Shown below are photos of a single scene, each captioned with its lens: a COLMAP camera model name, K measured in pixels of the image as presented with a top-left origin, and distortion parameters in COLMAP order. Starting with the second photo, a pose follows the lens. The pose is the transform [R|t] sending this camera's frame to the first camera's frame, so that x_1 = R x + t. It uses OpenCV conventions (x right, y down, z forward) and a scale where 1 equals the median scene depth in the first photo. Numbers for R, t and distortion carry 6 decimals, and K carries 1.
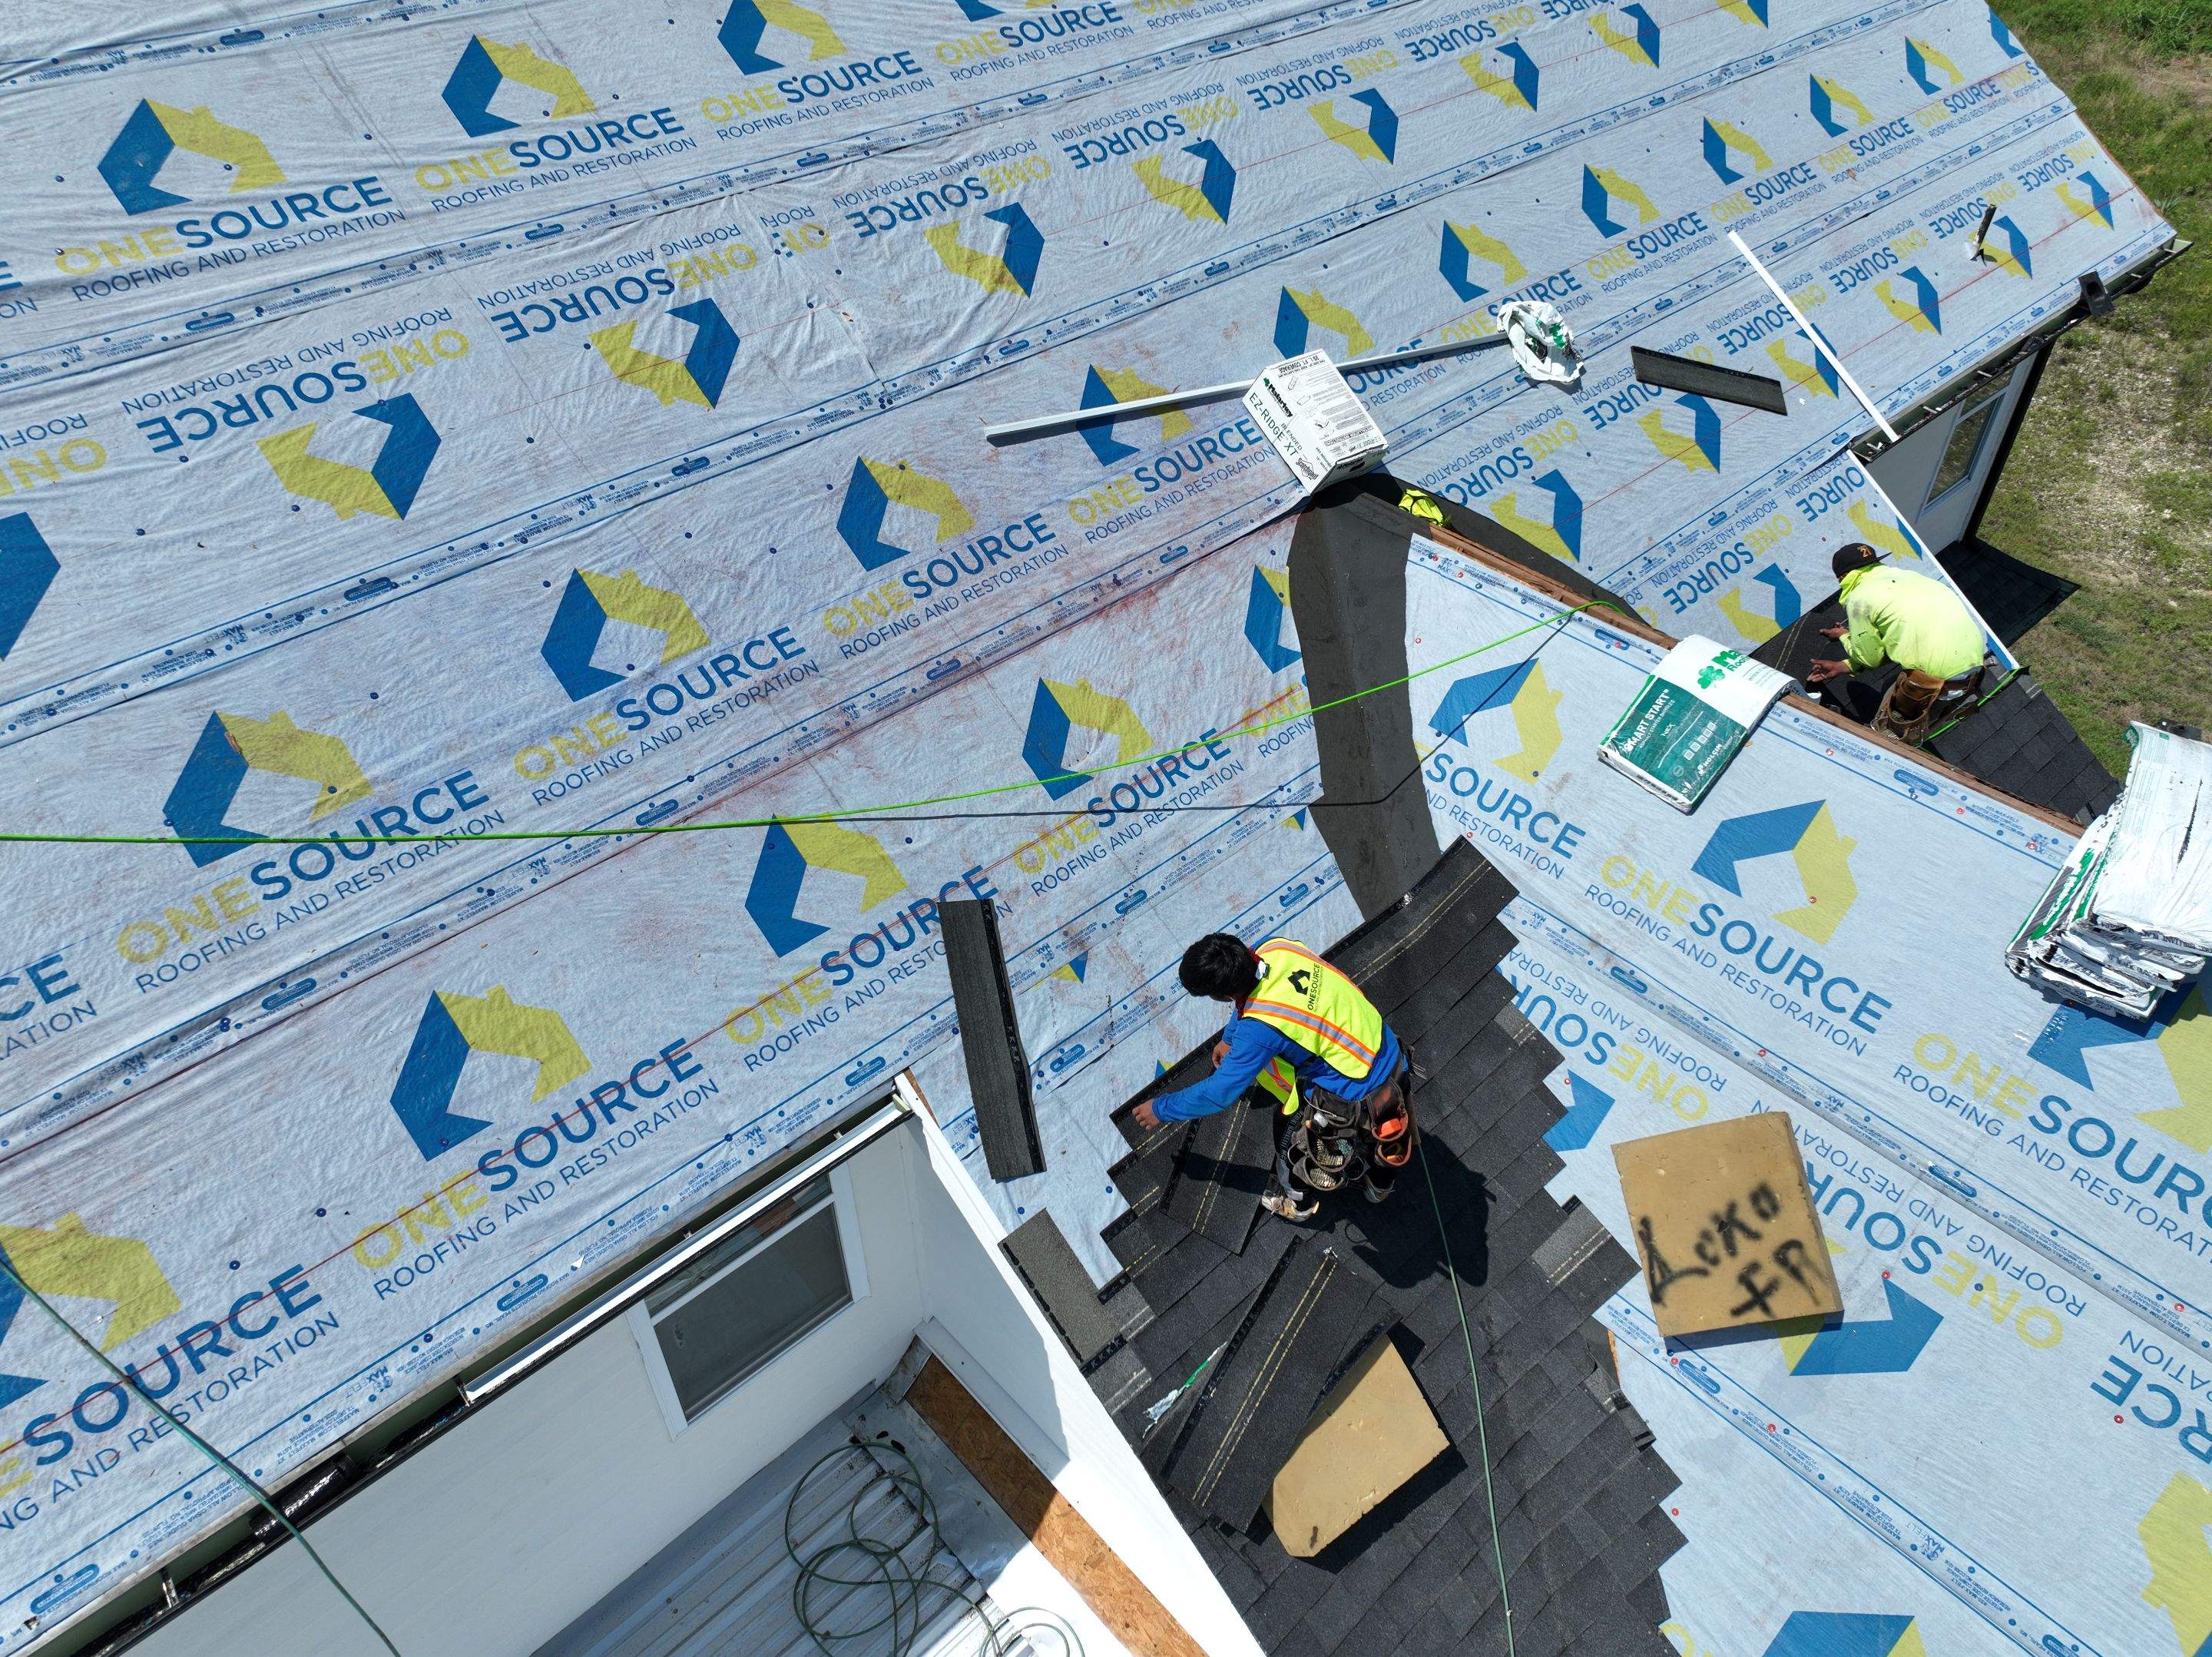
lens RADIAL K [[1554.5, 0, 1107.1], [0, 1554.5, 823.3], [0, 0, 1]] dist [0.001559, 0.011841]
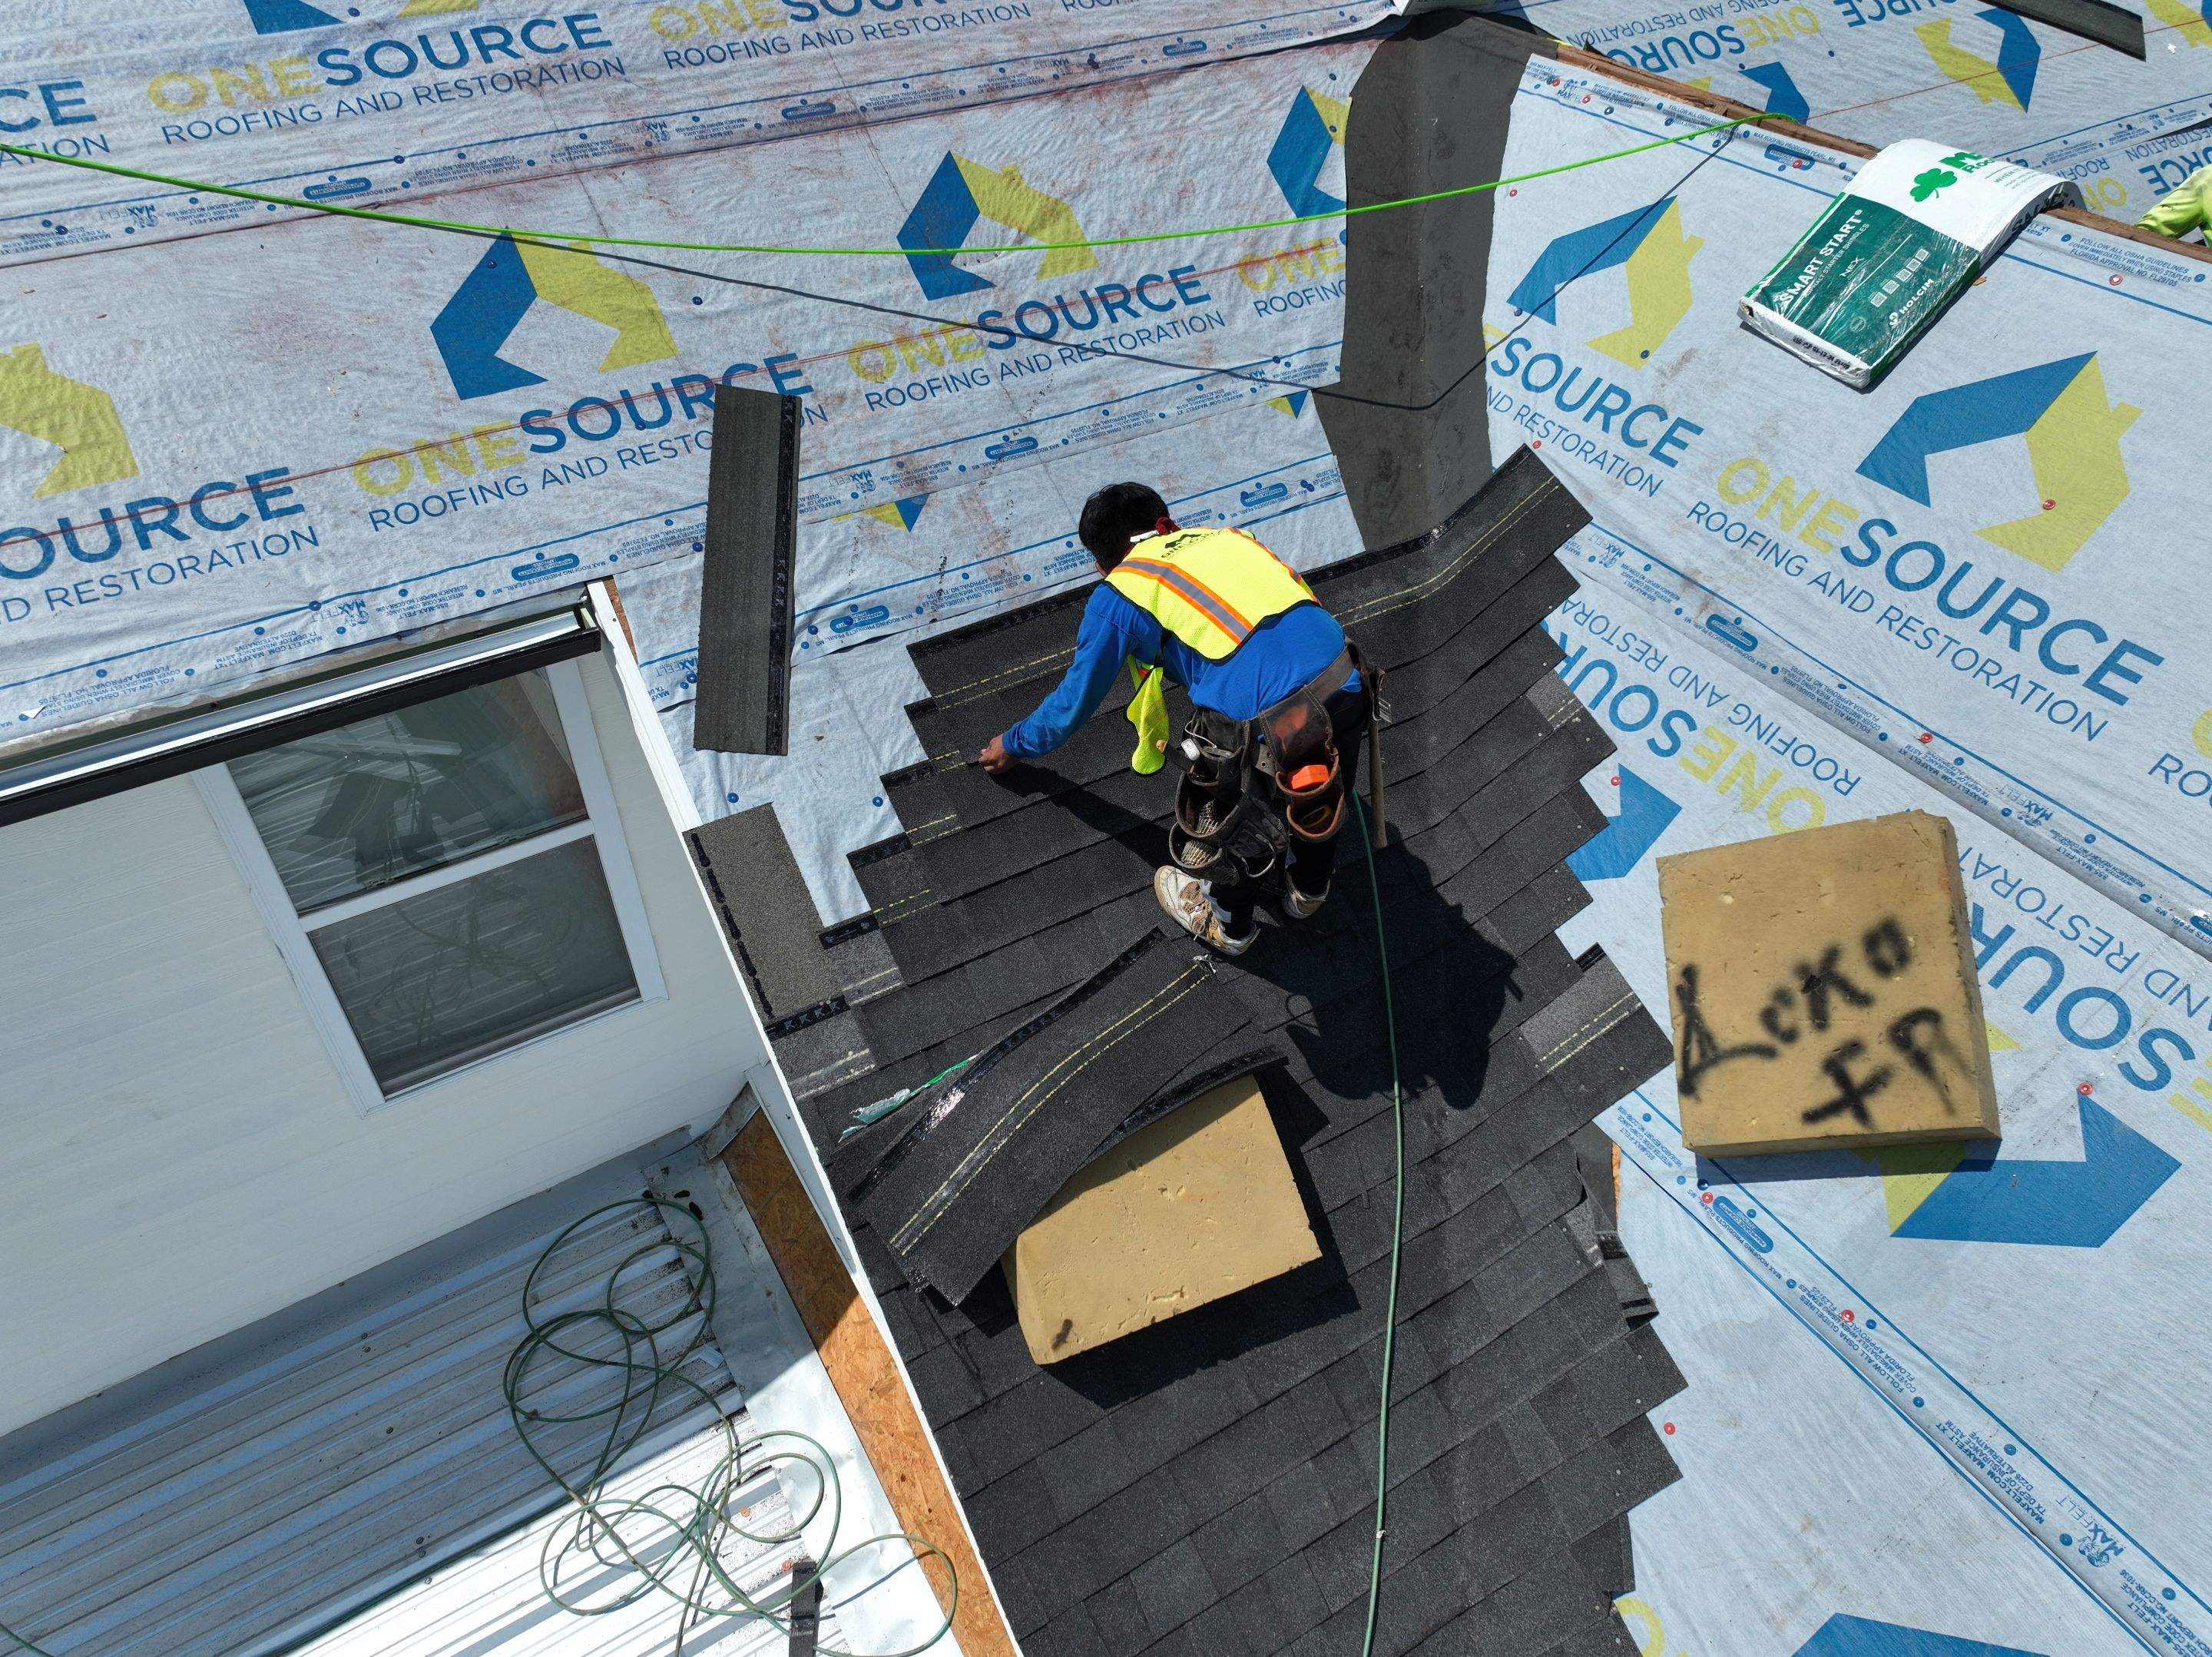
lens RADIAL K [[1554.5, 0, 1107.1], [0, 1554.5, 823.3], [0, 0, 1]] dist [0.001559, 0.011841]
pose [[0.977188, 0.133744, -0.164972, 0.207741], [-0.134740, 0.990867, 0.005190, 0.221315], [0.164160, 0.017157, 0.986285, 0.332414]]
